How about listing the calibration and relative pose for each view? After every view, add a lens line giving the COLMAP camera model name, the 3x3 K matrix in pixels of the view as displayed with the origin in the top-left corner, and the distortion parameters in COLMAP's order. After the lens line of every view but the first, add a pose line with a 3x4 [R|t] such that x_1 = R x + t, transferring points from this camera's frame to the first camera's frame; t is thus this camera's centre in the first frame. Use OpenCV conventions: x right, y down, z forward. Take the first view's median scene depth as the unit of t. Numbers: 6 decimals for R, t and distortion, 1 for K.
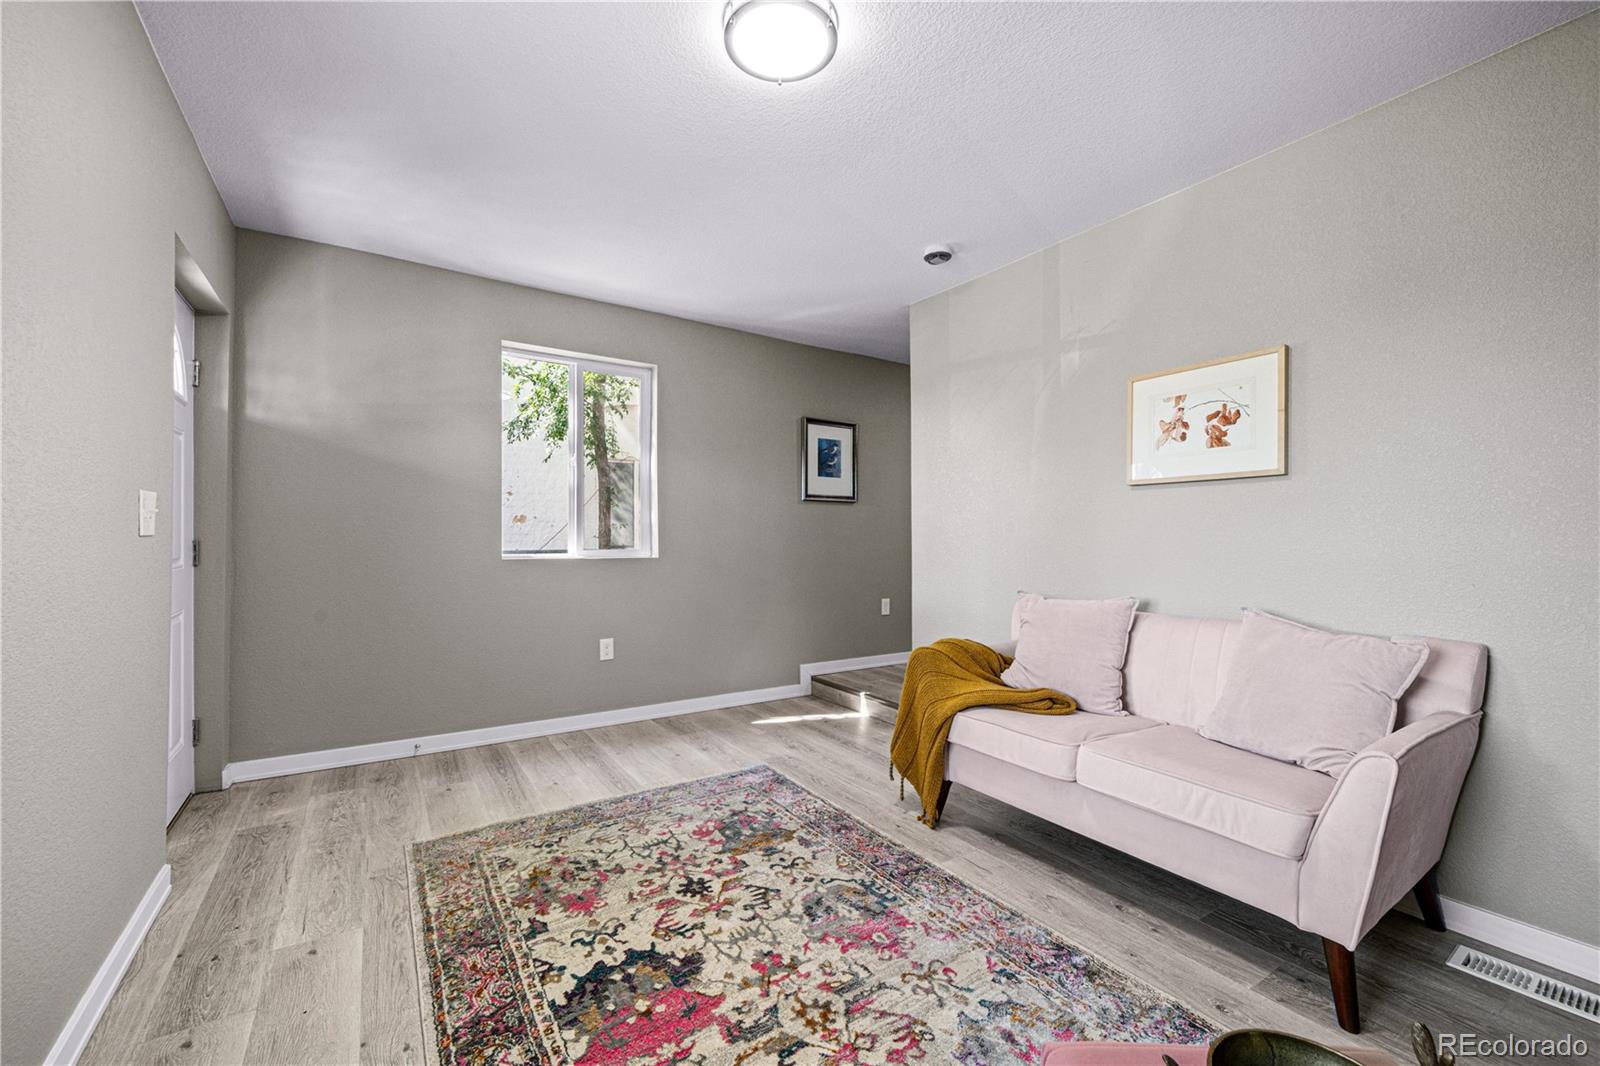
lens RADIAL K [[650.0, 0, 809.8], [0, 650.0, 533.2], [0, 0, 1]] dist [0.000712, -0.000663]
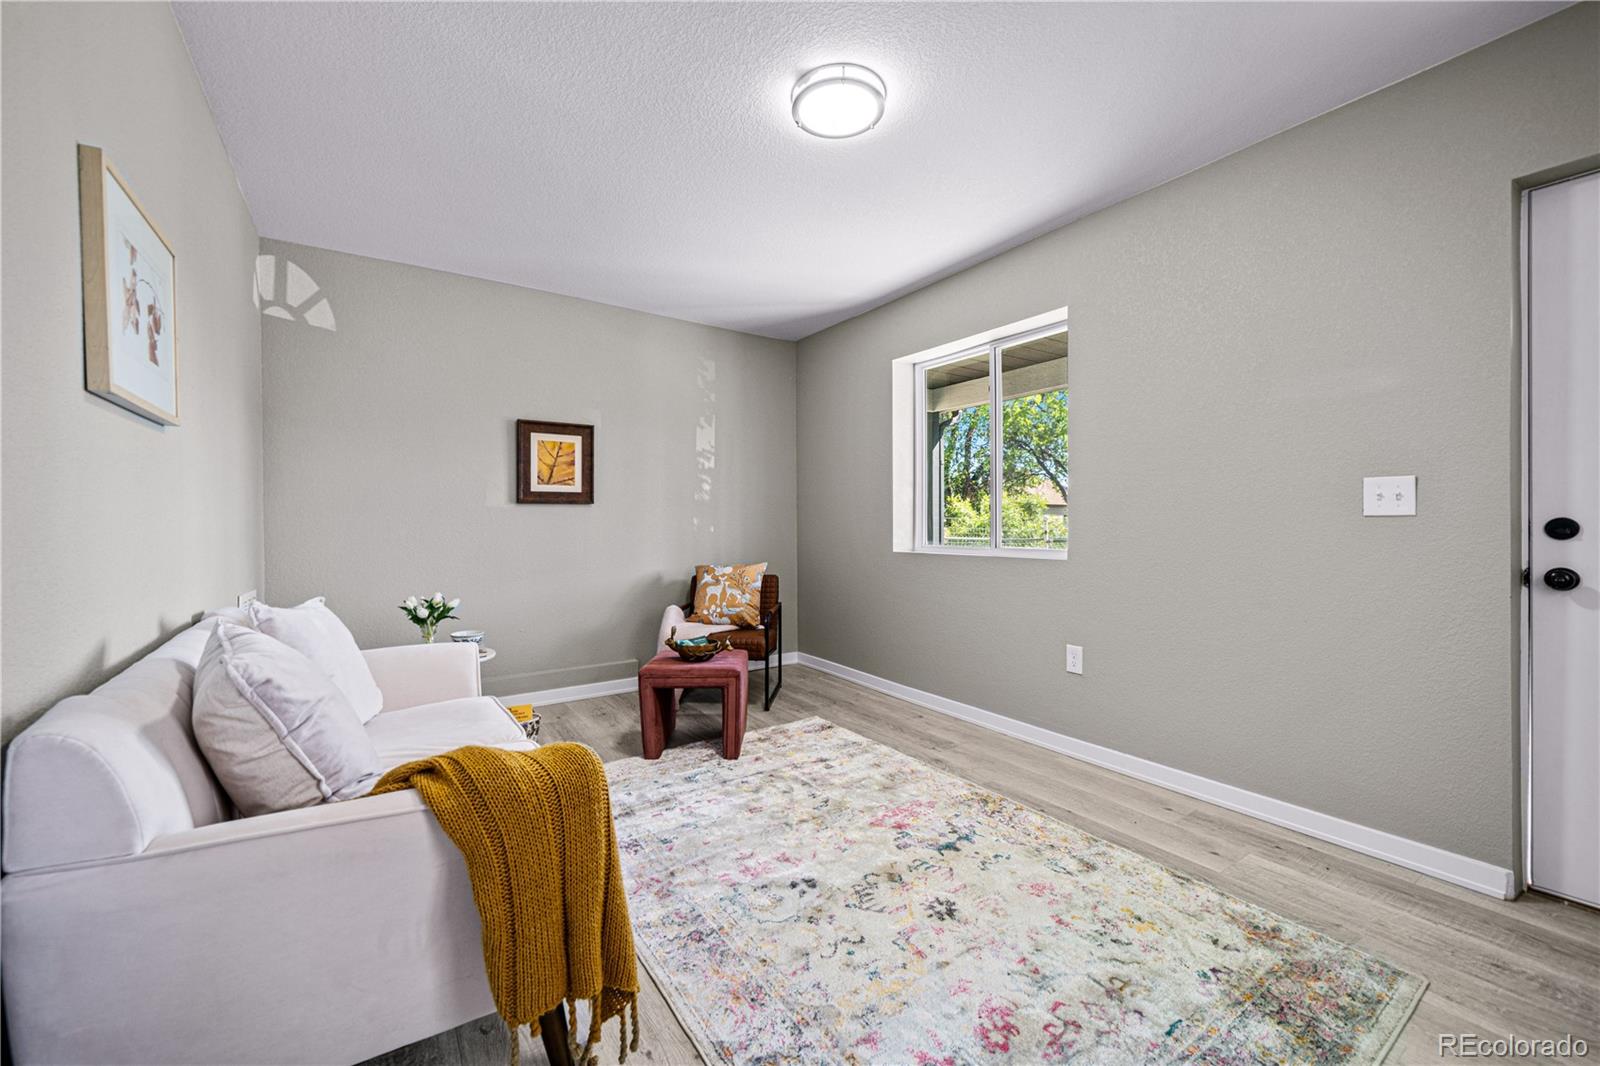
lens RADIAL K [[650.0, 0, 811.4], [0, 650.0, 523.8], [0, 0, 1]] dist [0.000712, -0.000663]
pose [[-0.999649, -0.002250, -0.026388, 0.030693], [-0.002257, 0.999997, 0.000224, 0.022319], [0.026388, 0.000284, -0.999652, 2.130999]]
